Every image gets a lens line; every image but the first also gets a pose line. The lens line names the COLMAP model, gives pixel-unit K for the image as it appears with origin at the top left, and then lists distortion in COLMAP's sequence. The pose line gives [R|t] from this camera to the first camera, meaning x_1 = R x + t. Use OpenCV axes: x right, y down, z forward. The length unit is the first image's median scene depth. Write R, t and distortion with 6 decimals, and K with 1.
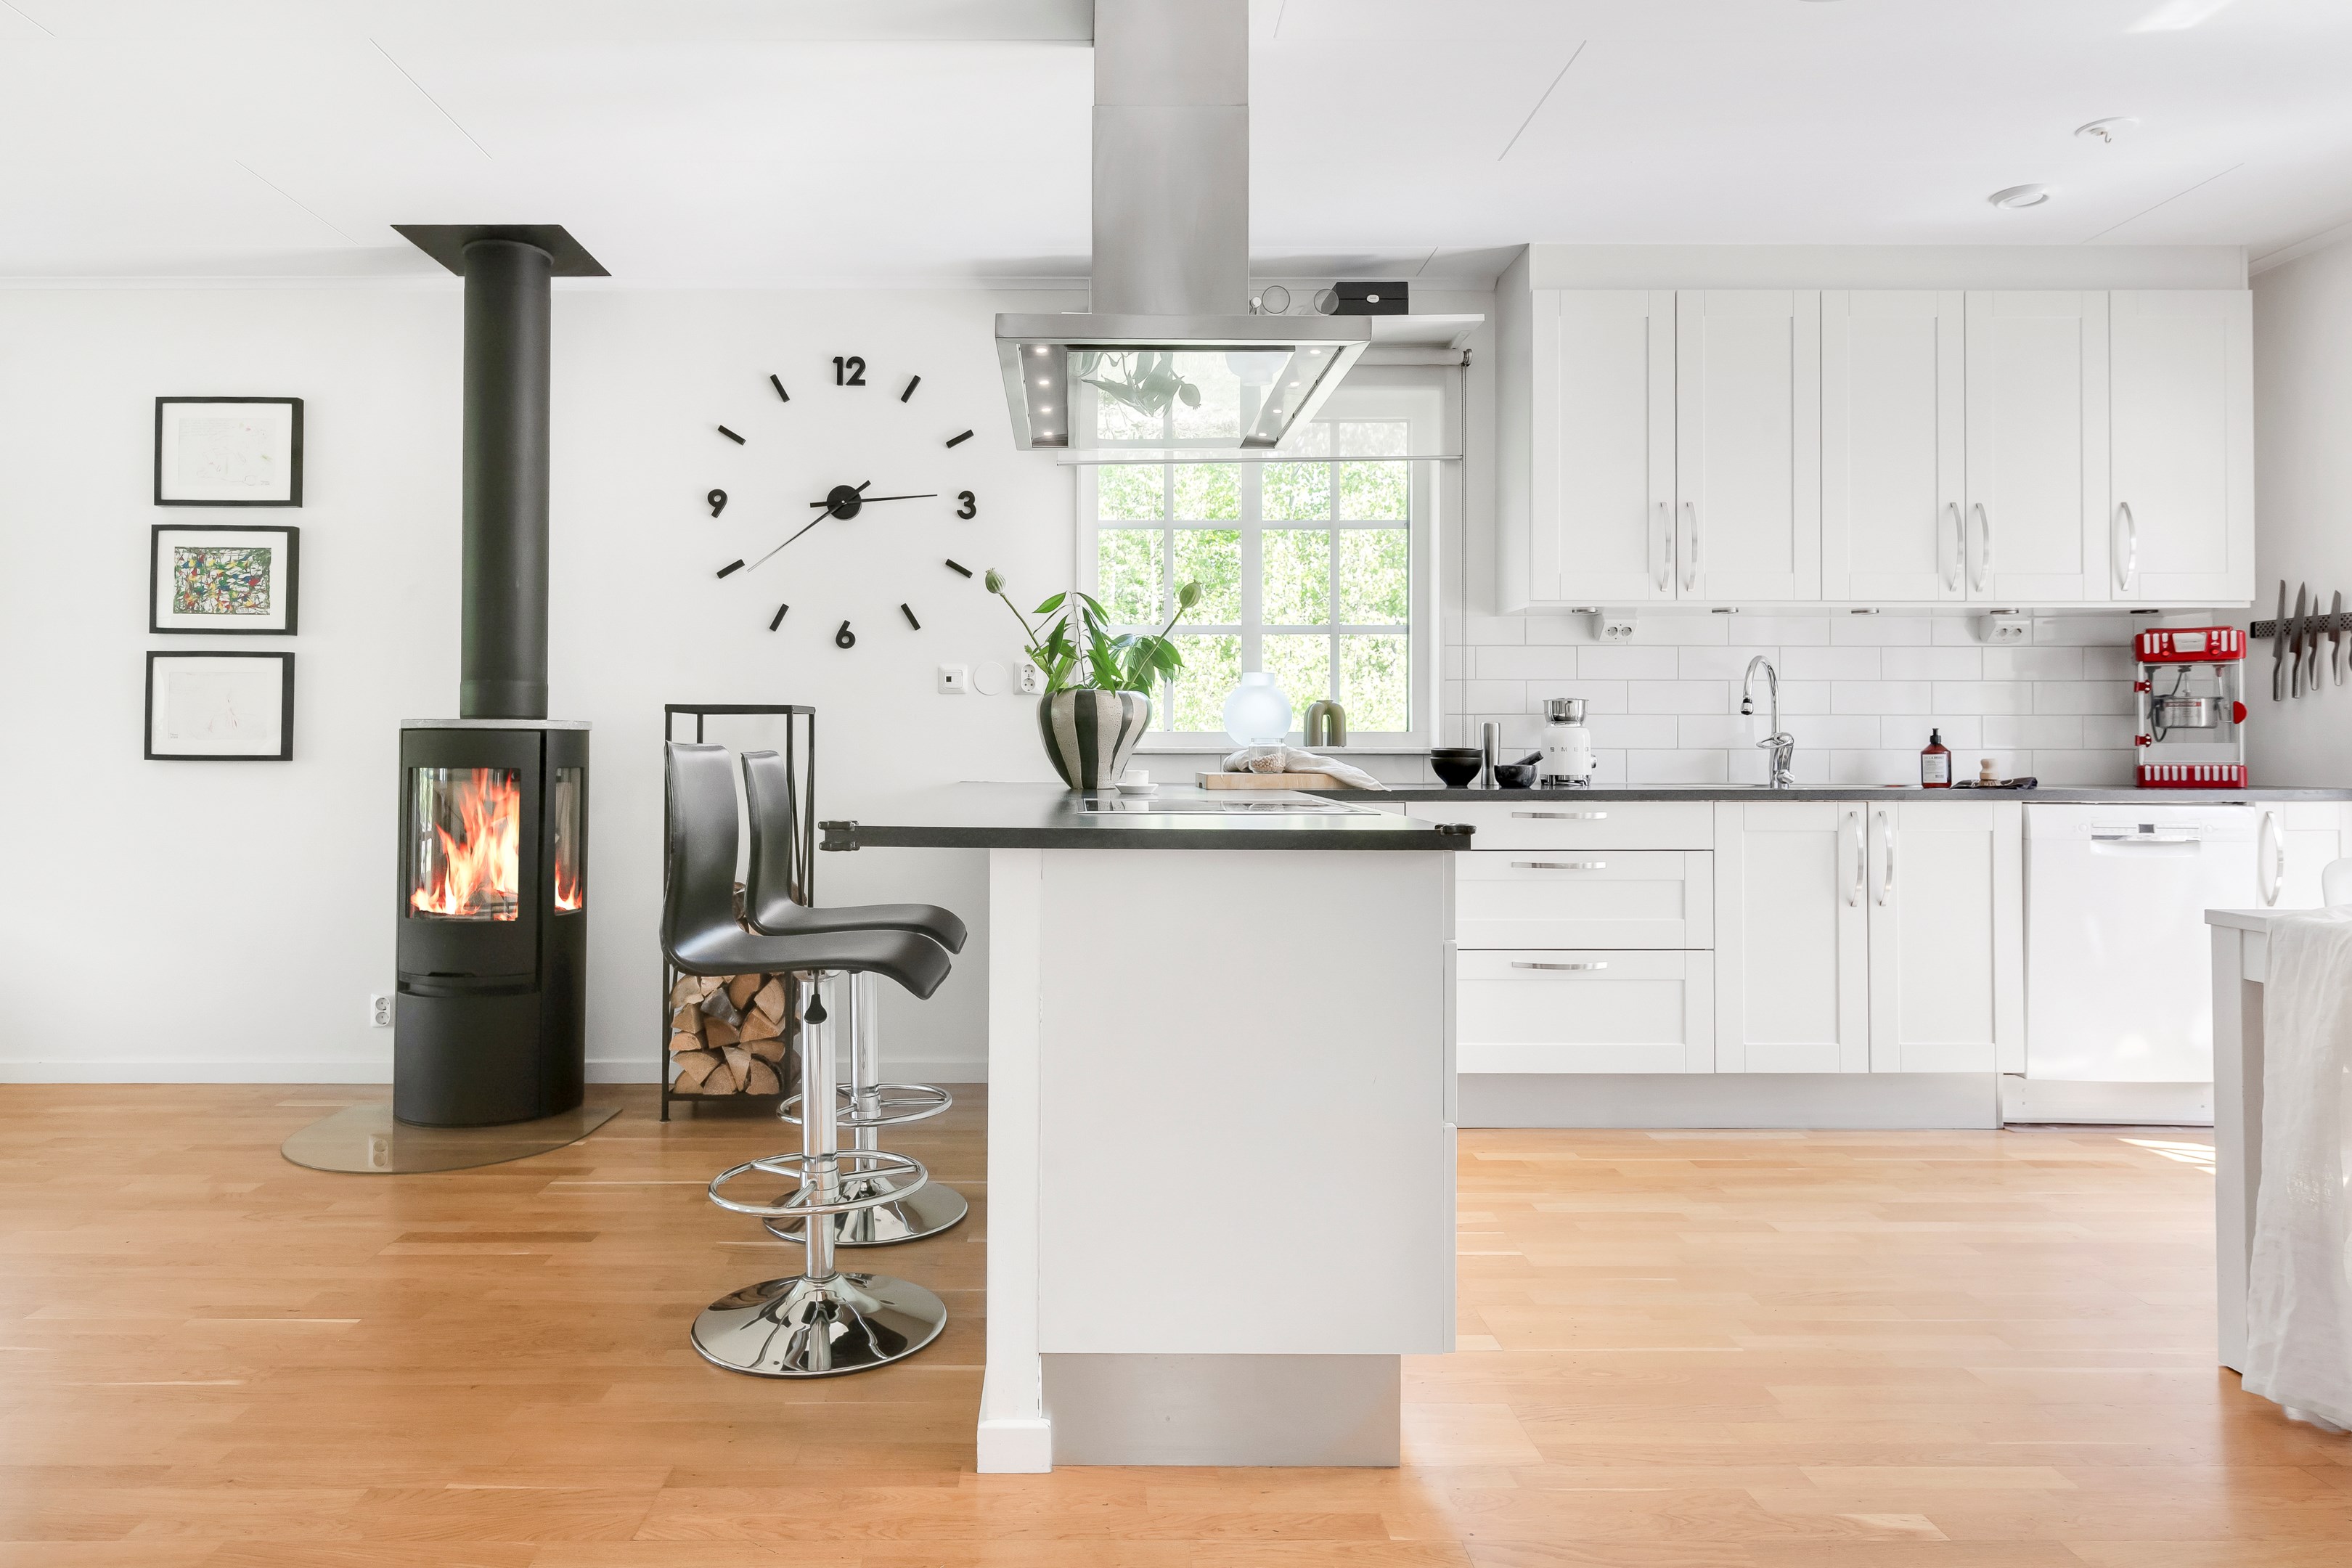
lens RADIAL K [[1810.9, 0, 1180.4], [0, 1810.9, 735.9], [0, 0, 1]] dist [-0.007530, -0.006647]
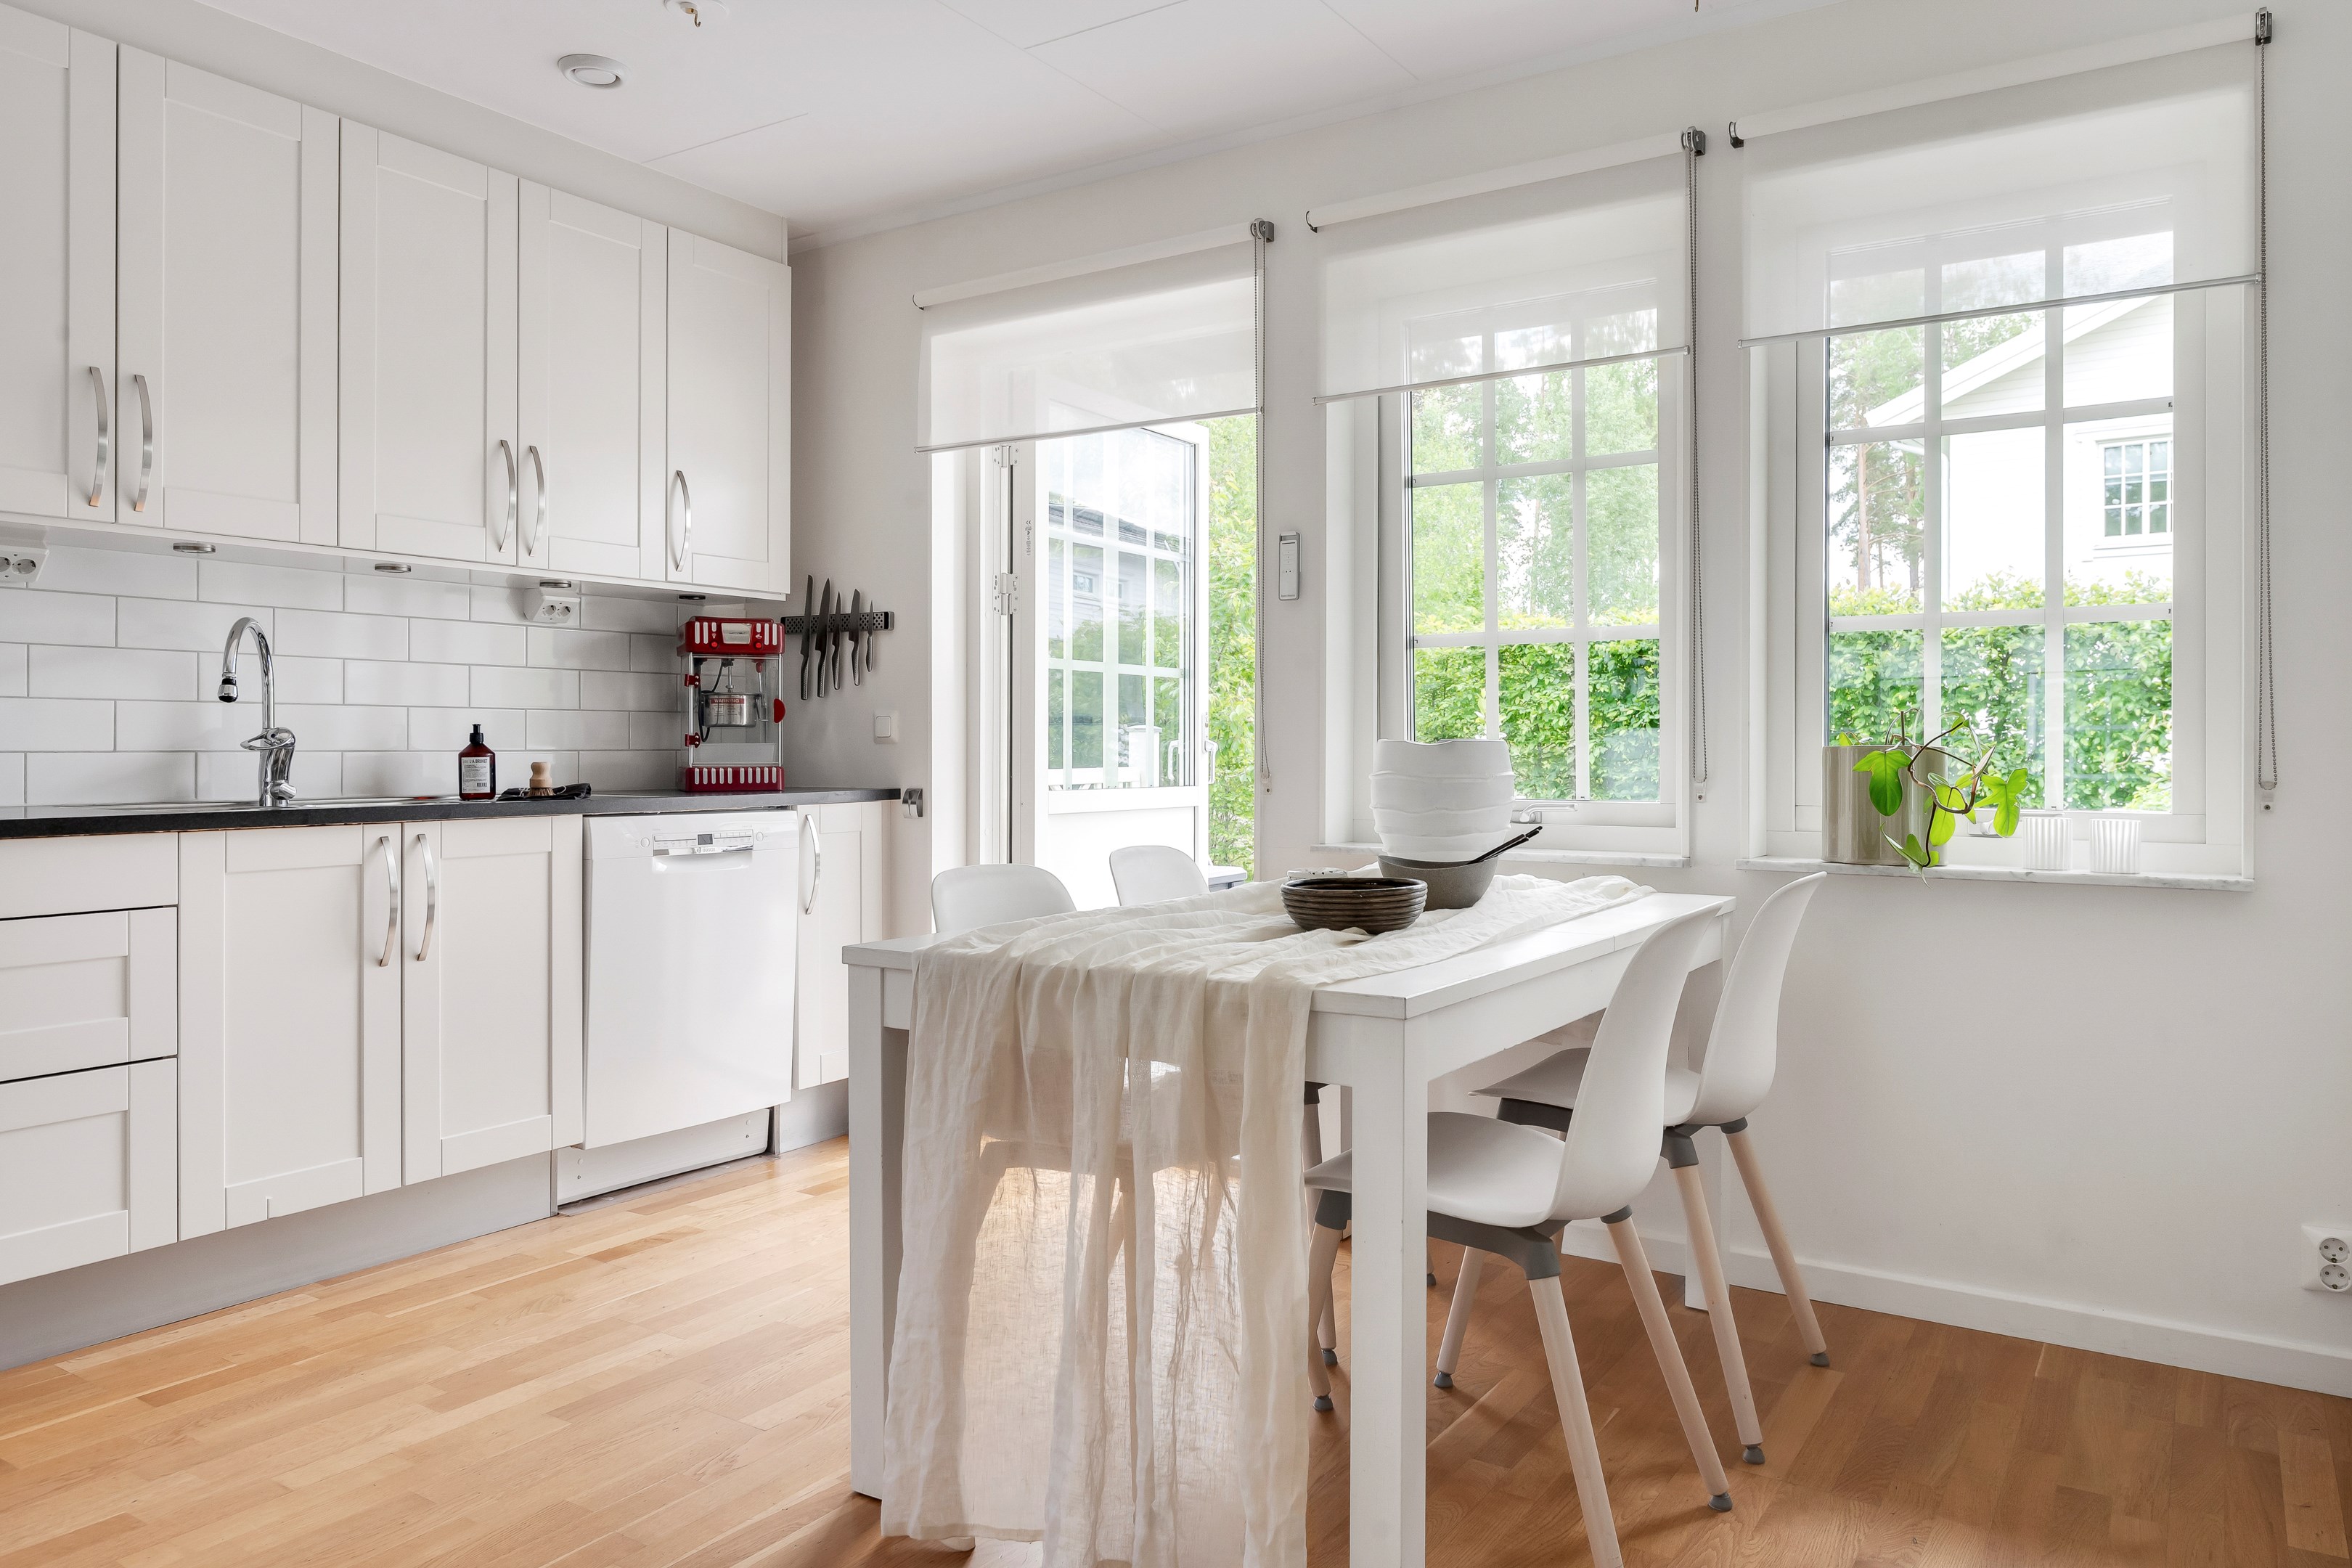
lens RADIAL K [[1810.9, 0, 1180.4], [0, 1810.9, 735.9], [0, 0, 1]] dist [-0.007530, -0.006647]
pose [[0.694850, 0.003565, 0.719146, 0.066147], [-0.003848, 0.999992, -0.001239, 0.000782], [-0.719145, -0.001907, 0.694858, 0.245353]]
